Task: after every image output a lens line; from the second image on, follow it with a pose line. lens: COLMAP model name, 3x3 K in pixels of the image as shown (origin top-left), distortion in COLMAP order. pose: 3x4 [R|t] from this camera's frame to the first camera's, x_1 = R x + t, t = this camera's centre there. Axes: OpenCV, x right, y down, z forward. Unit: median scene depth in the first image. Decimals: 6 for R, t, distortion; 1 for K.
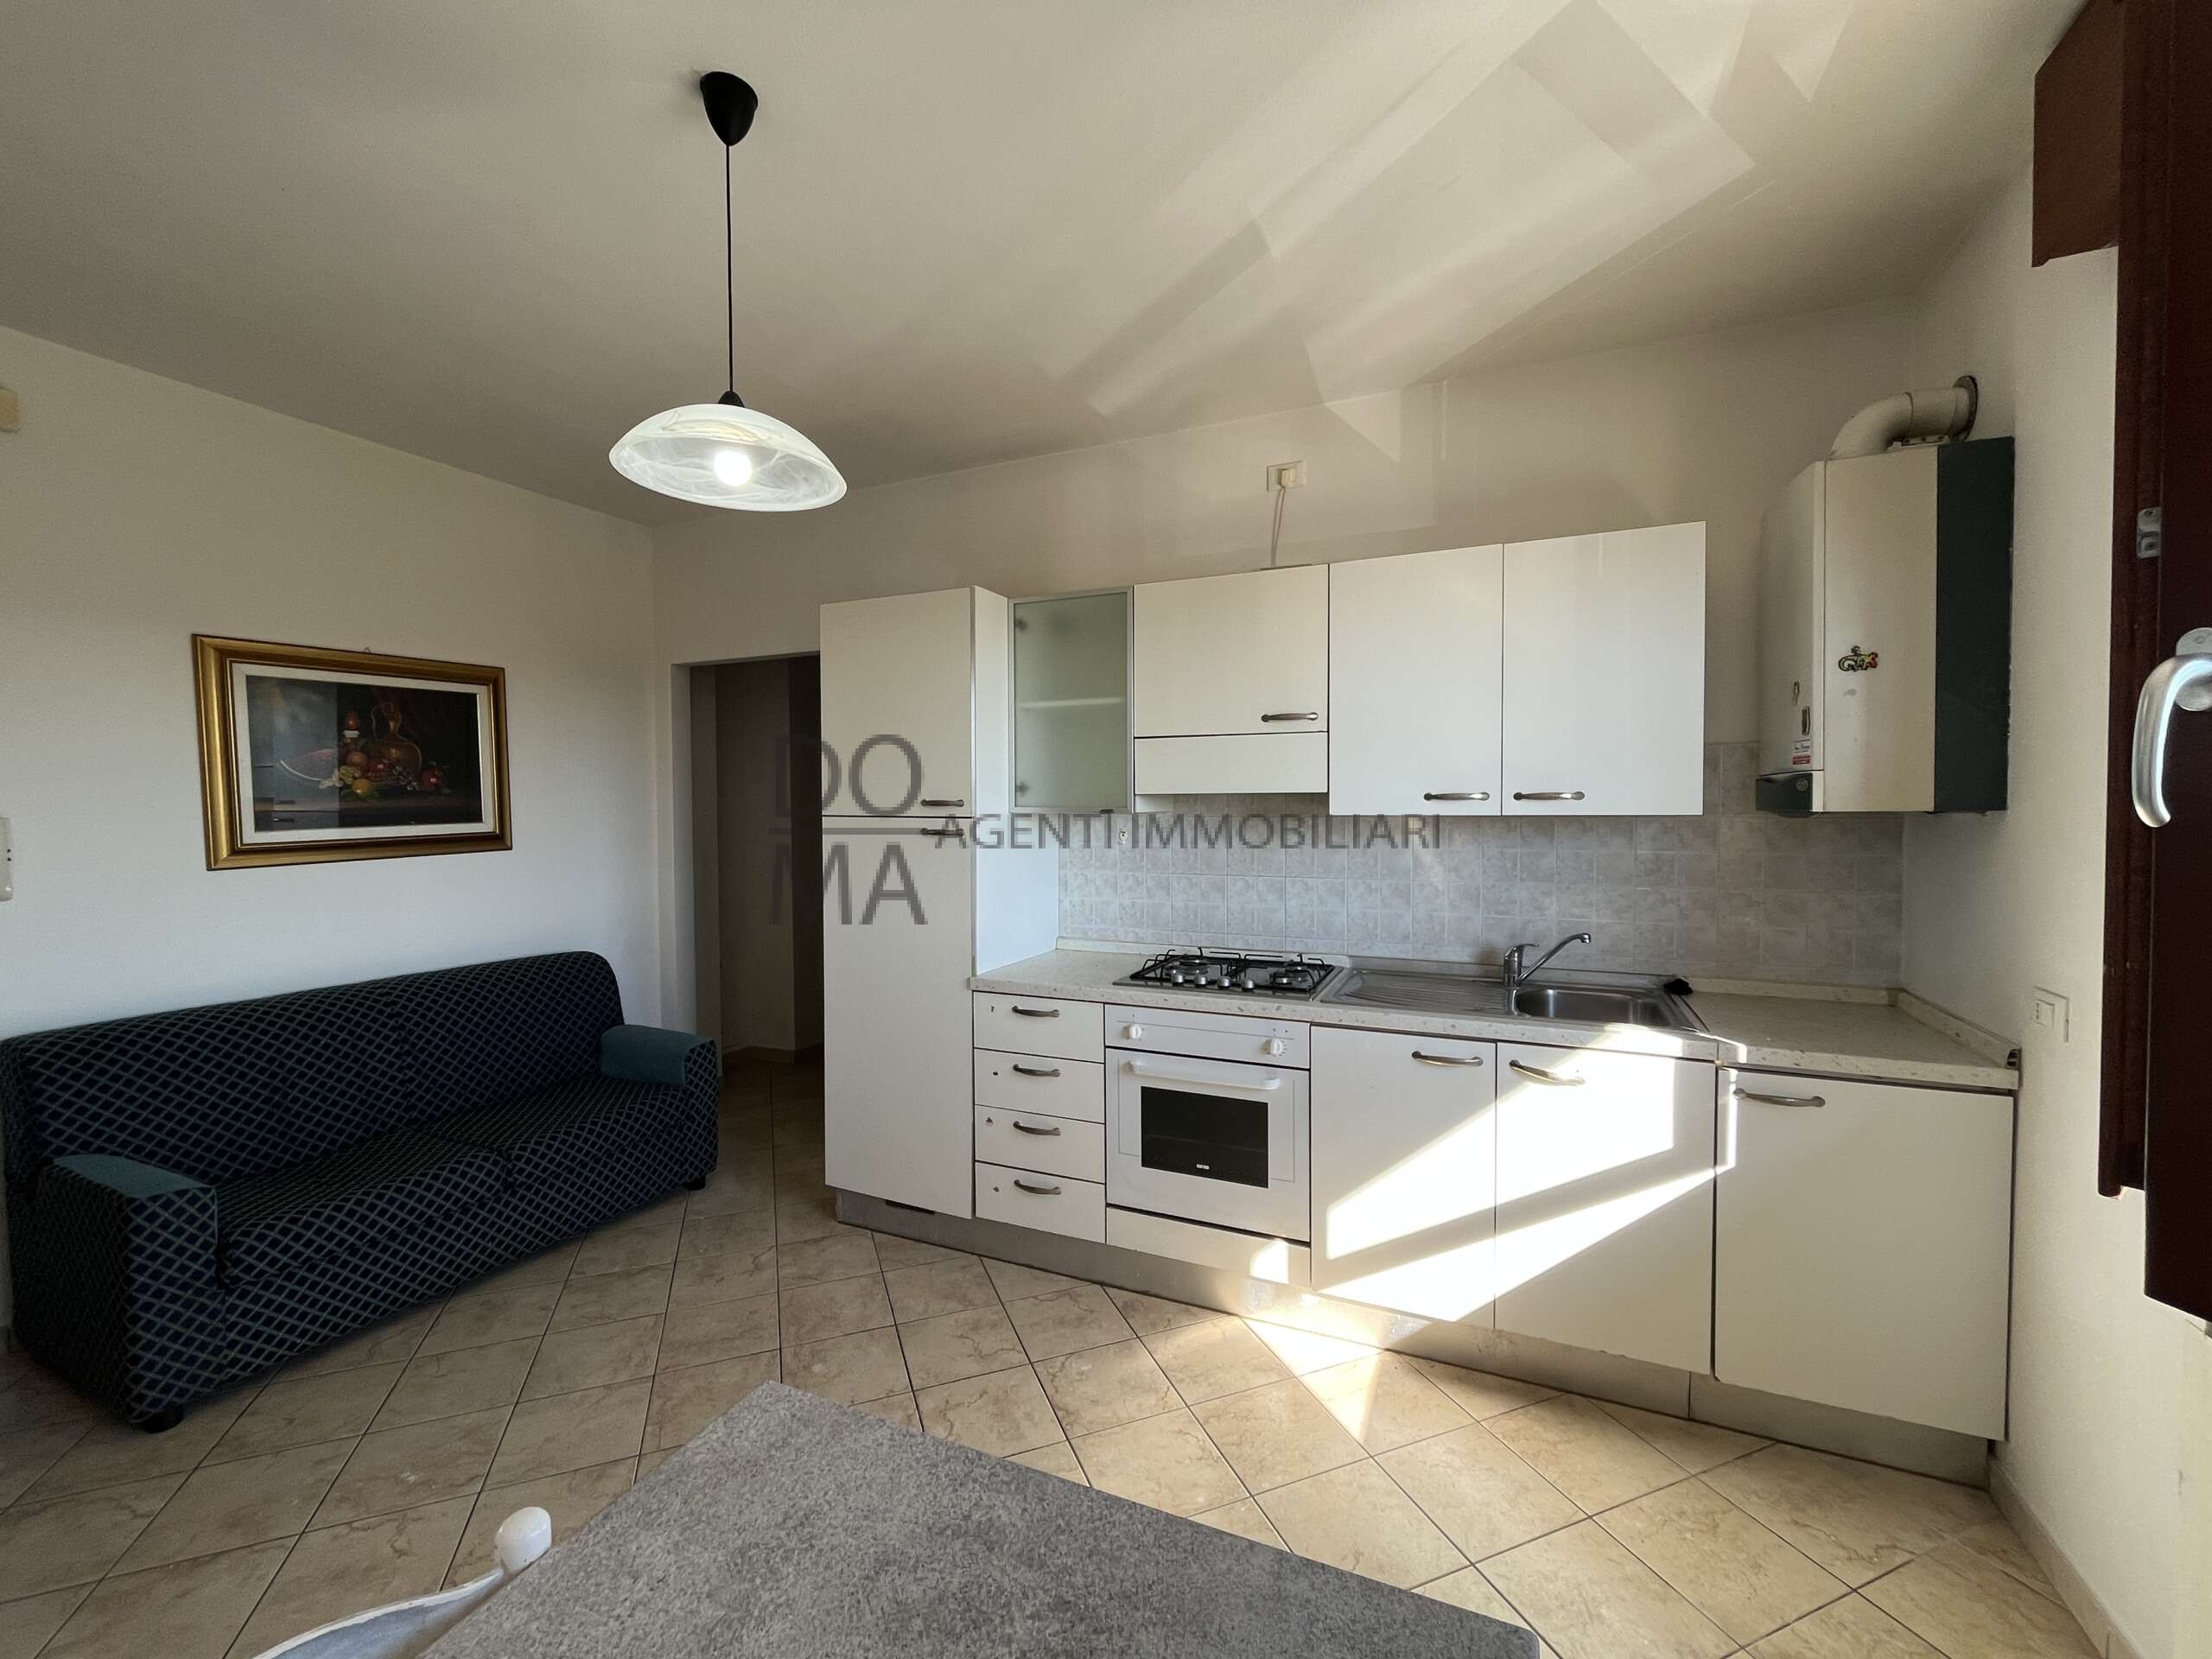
lens RADIAL K [[893.8, 0, 1104.2], [0, 893.8, 827.5], [0, 0, 1]] dist [-0.001203, -0.000072]
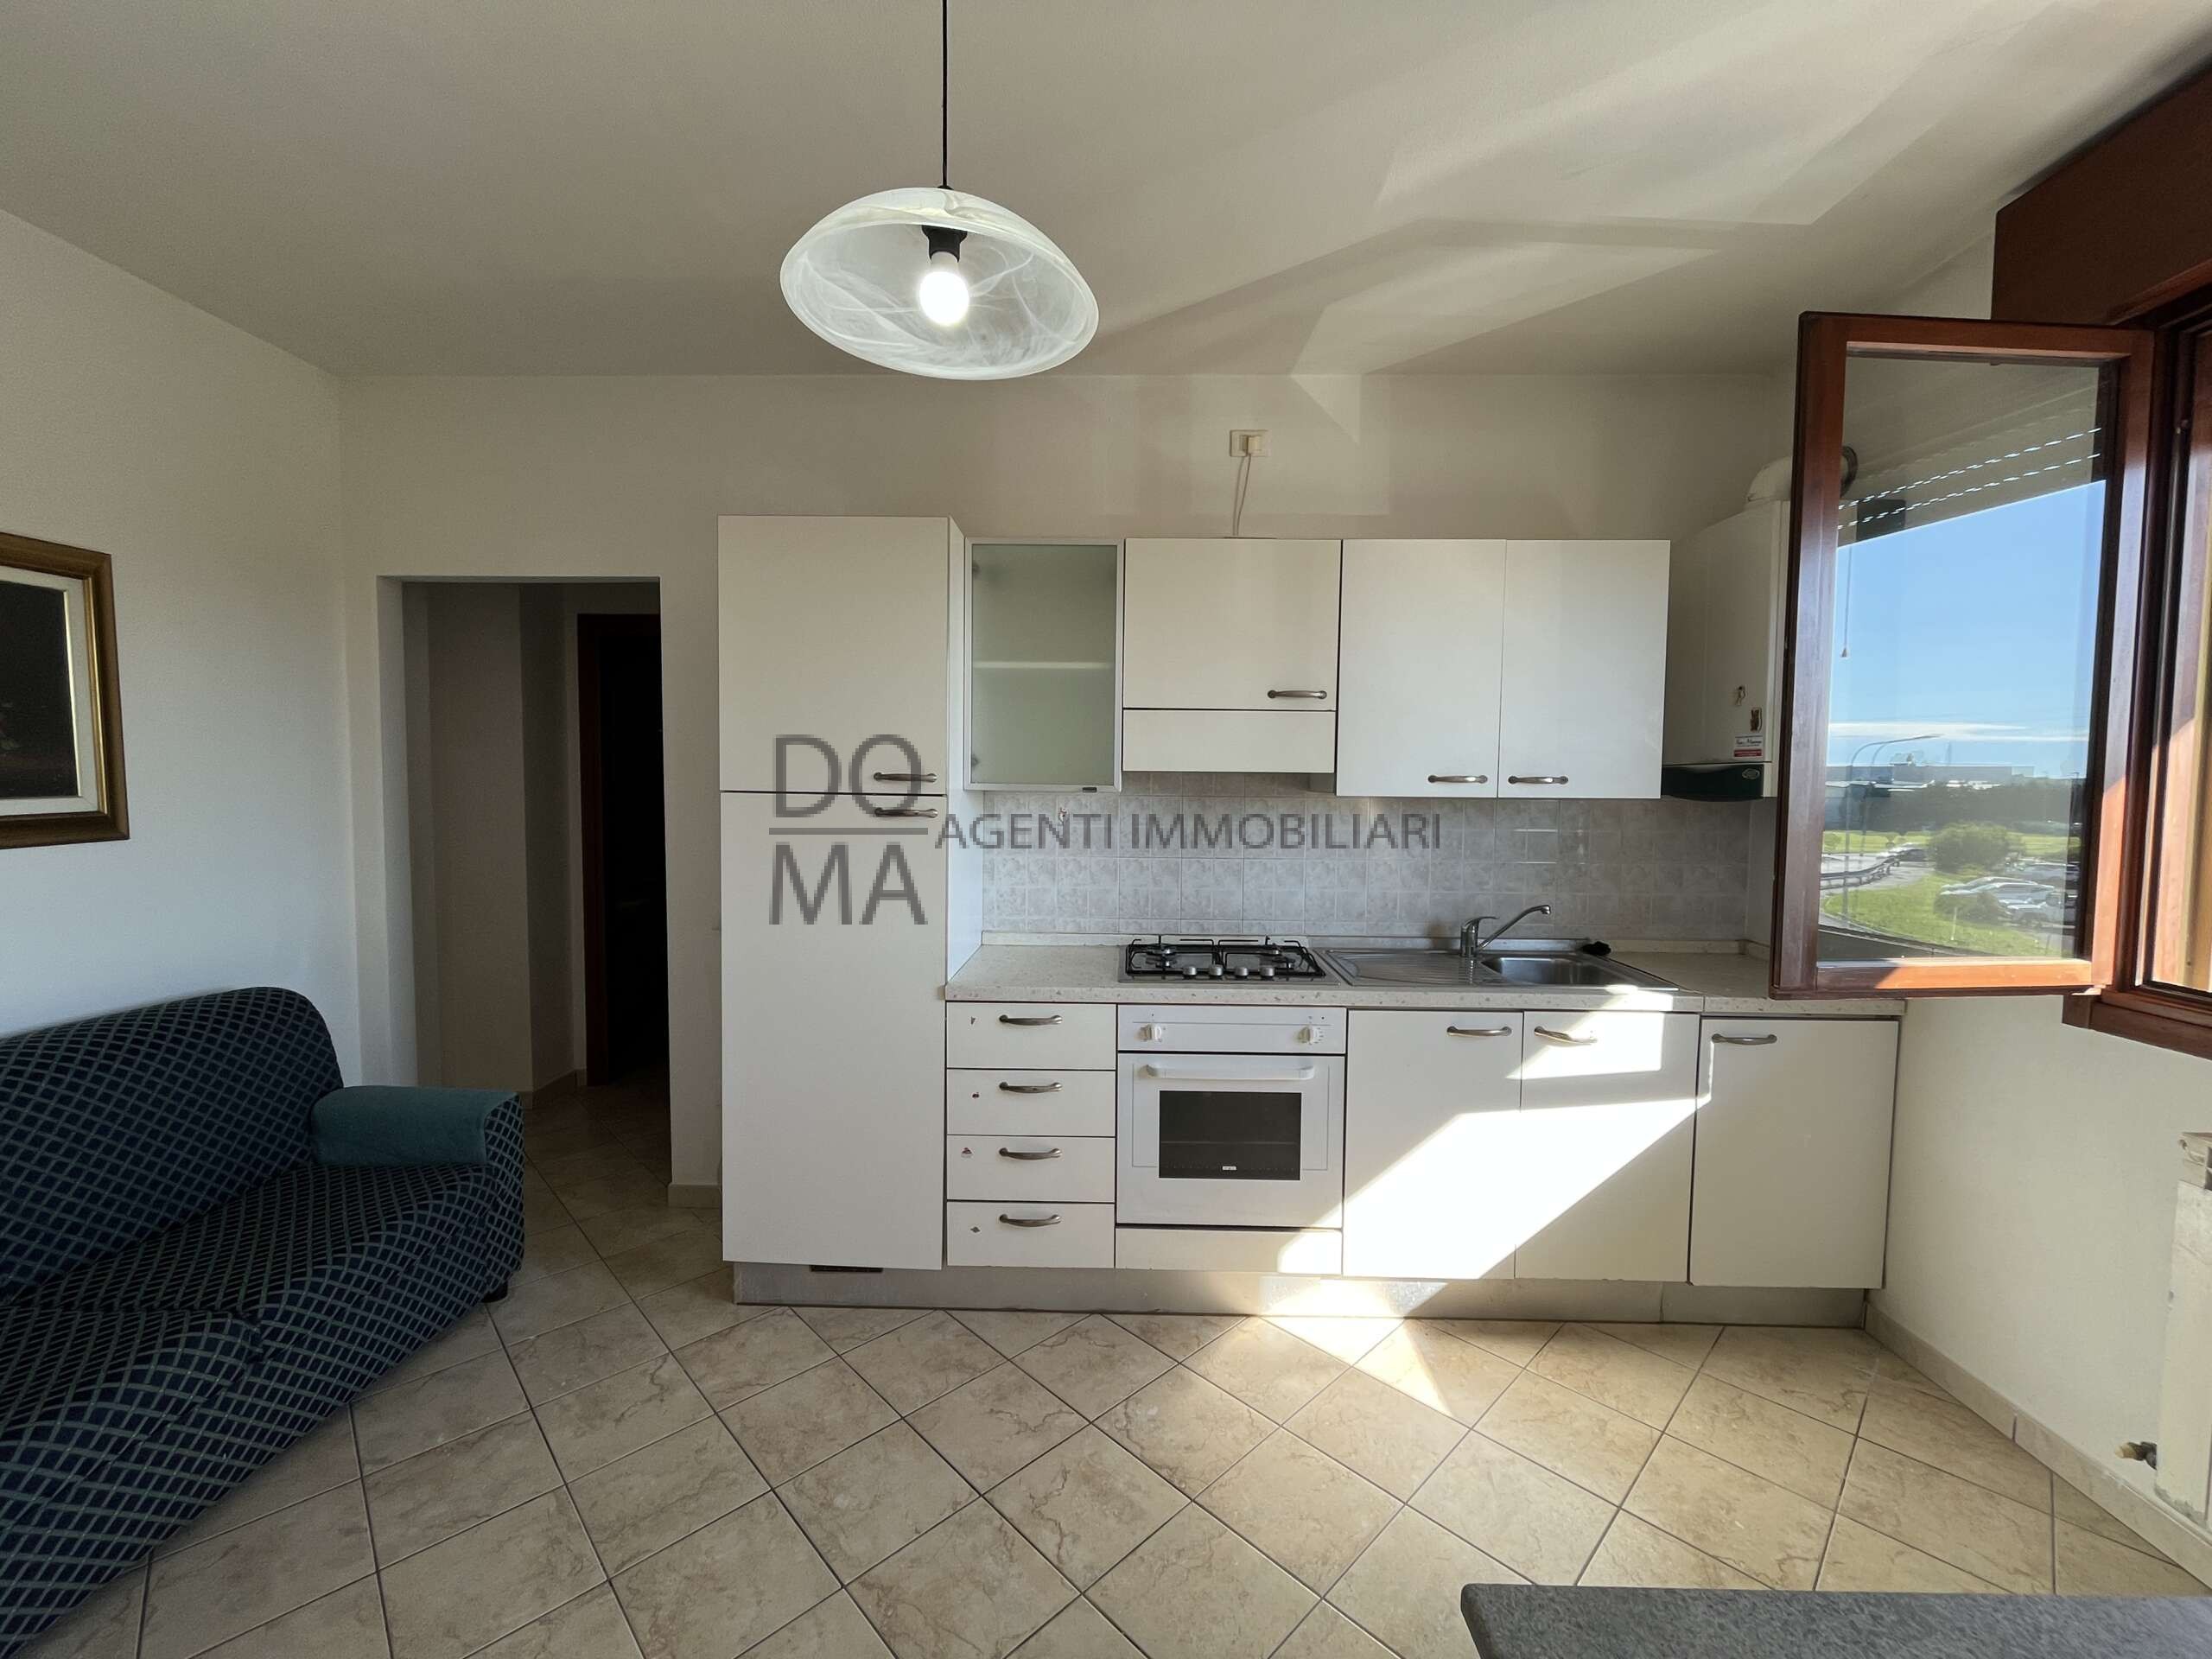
lens RADIAL K [[893.8, 0, 1104.2], [0, 893.8, 827.5], [0, 0, 1]] dist [-0.001203, -0.000072]
pose [[0.922333, -0.006187, 0.386346, -0.354227], [-0.003228, 0.999714, 0.023717, -0.001467], [-0.386382, -0.023122, 0.922049, 0.180086]]
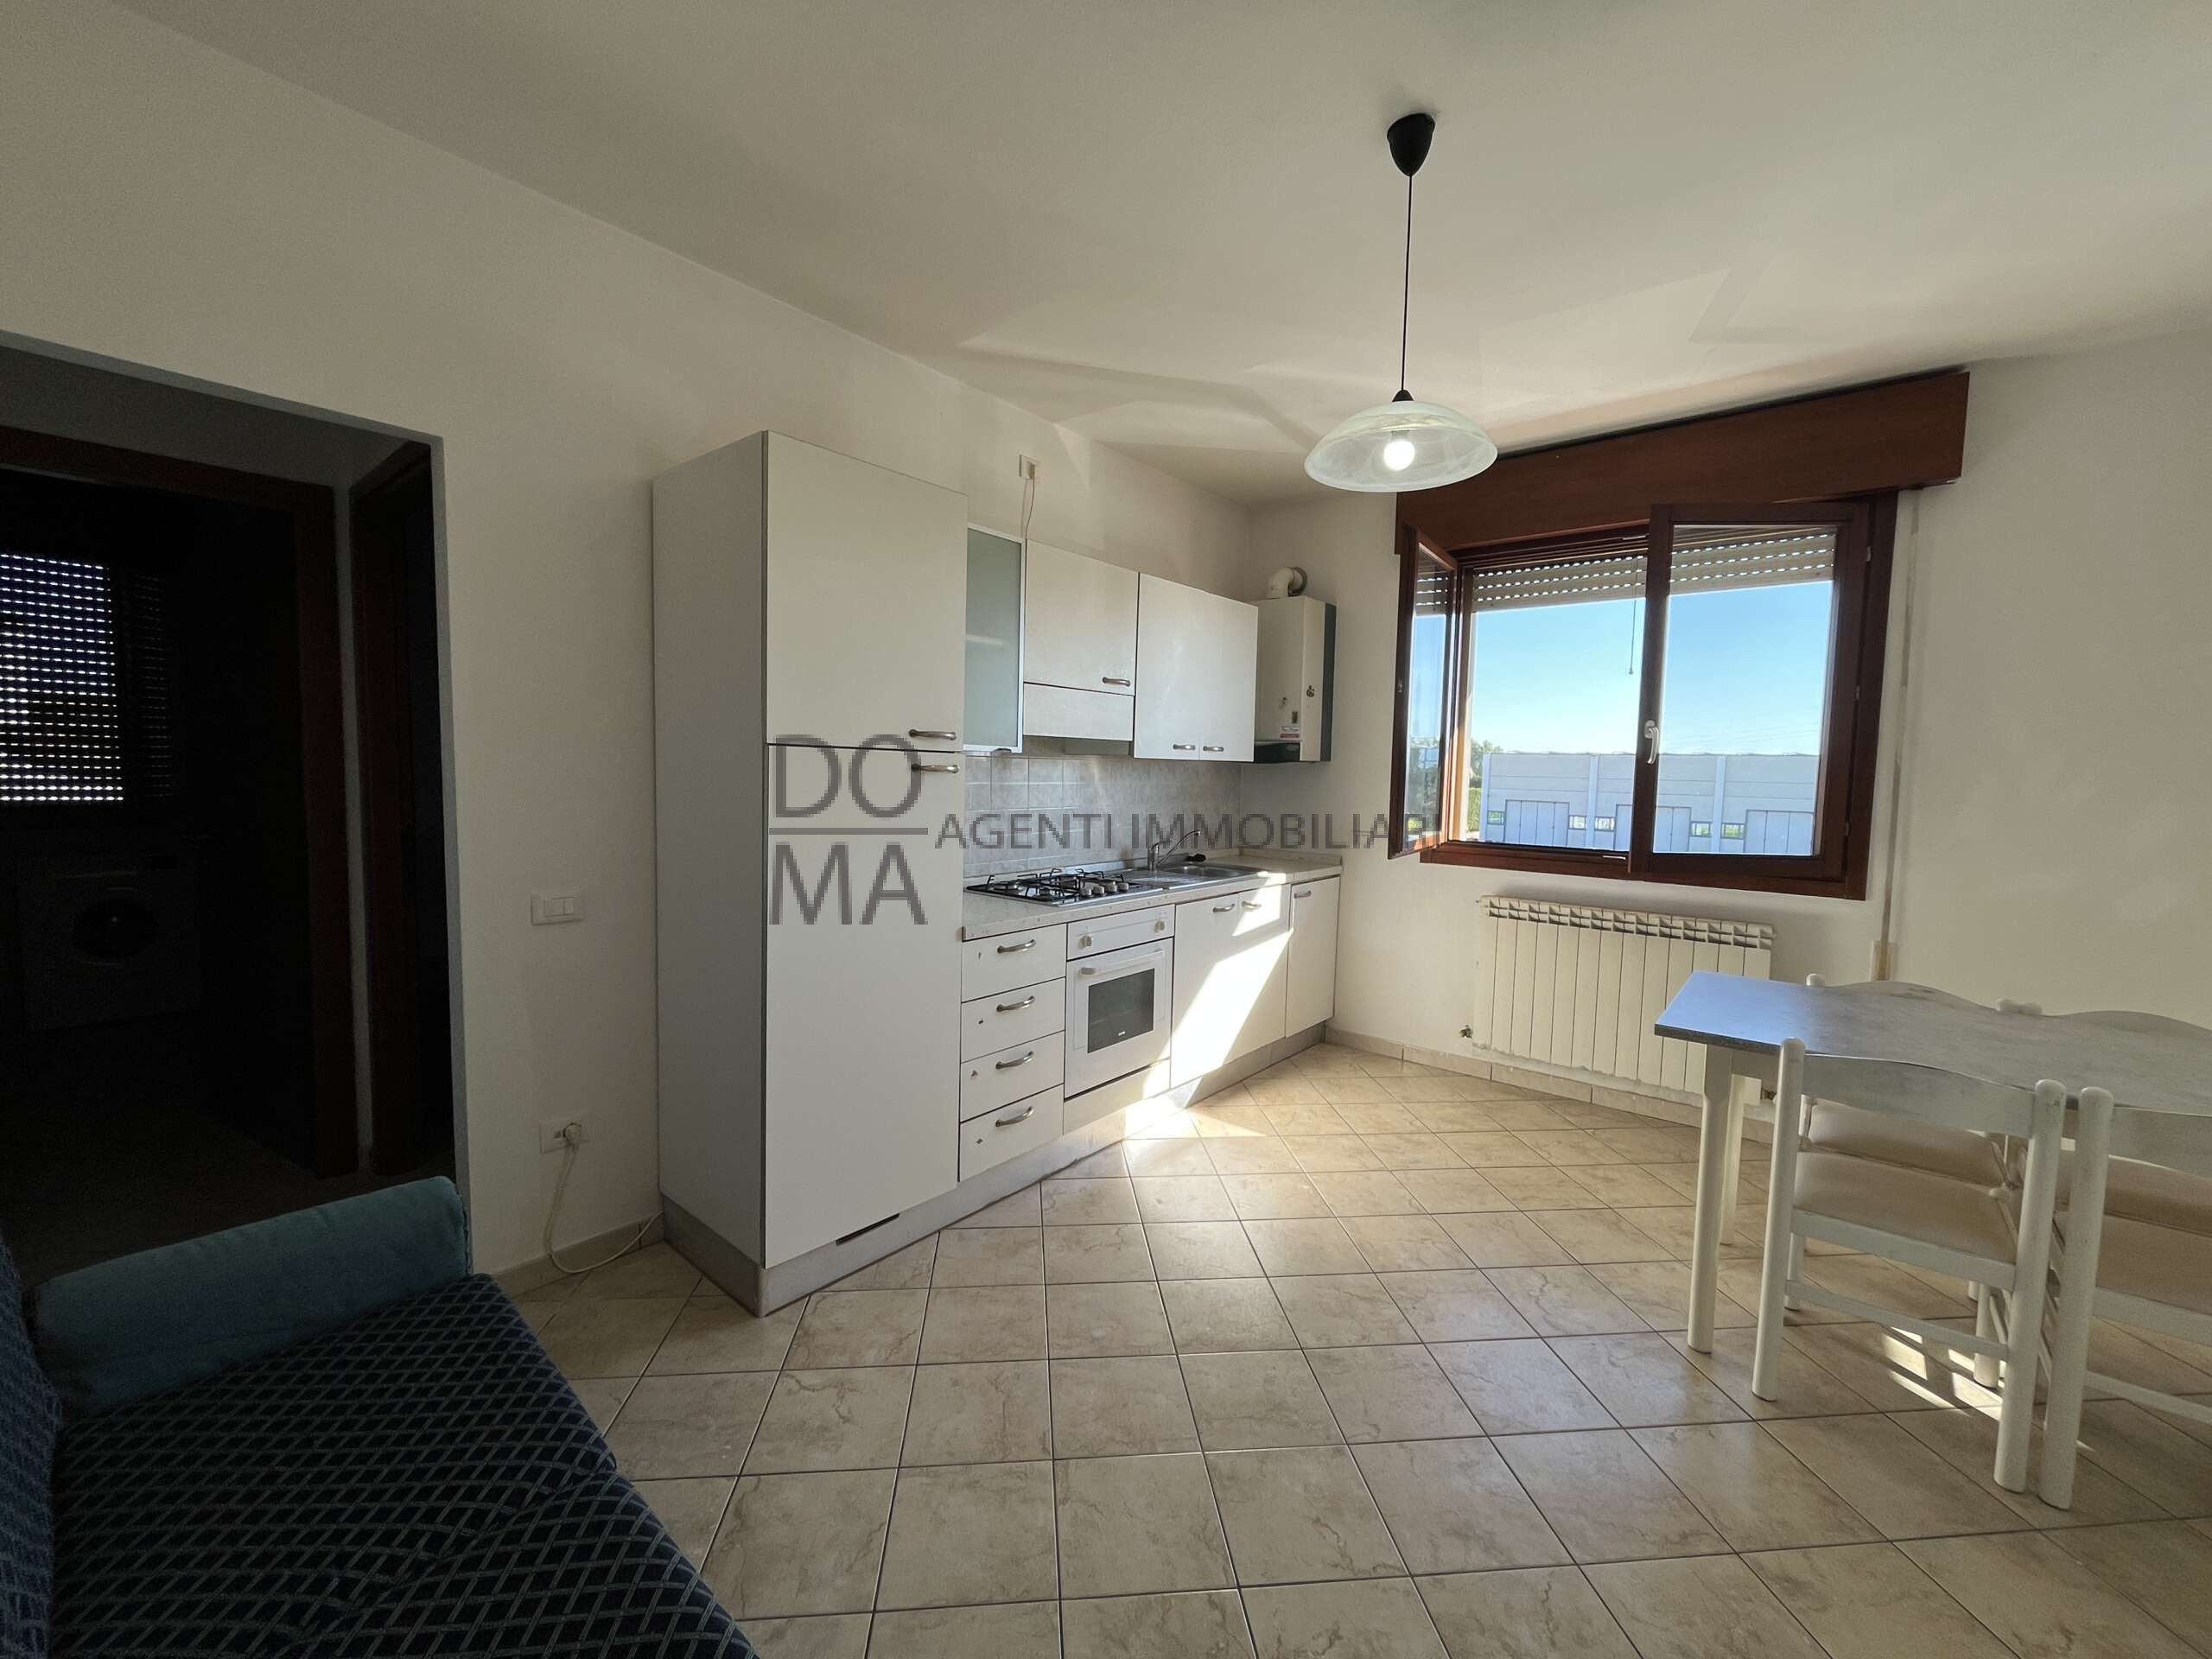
lens RADIAL K [[893.8, 0, 1104.2], [0, 893.8, 827.5], [0, 0, 1]] dist [-0.001203, -0.000072]
pose [[0.271787, -0.055341, 0.960765, -1.044899], [0.004548, 0.998408, 0.056223, 0.015235], [-0.962347, -0.010911, 0.271606, 0.647866]]
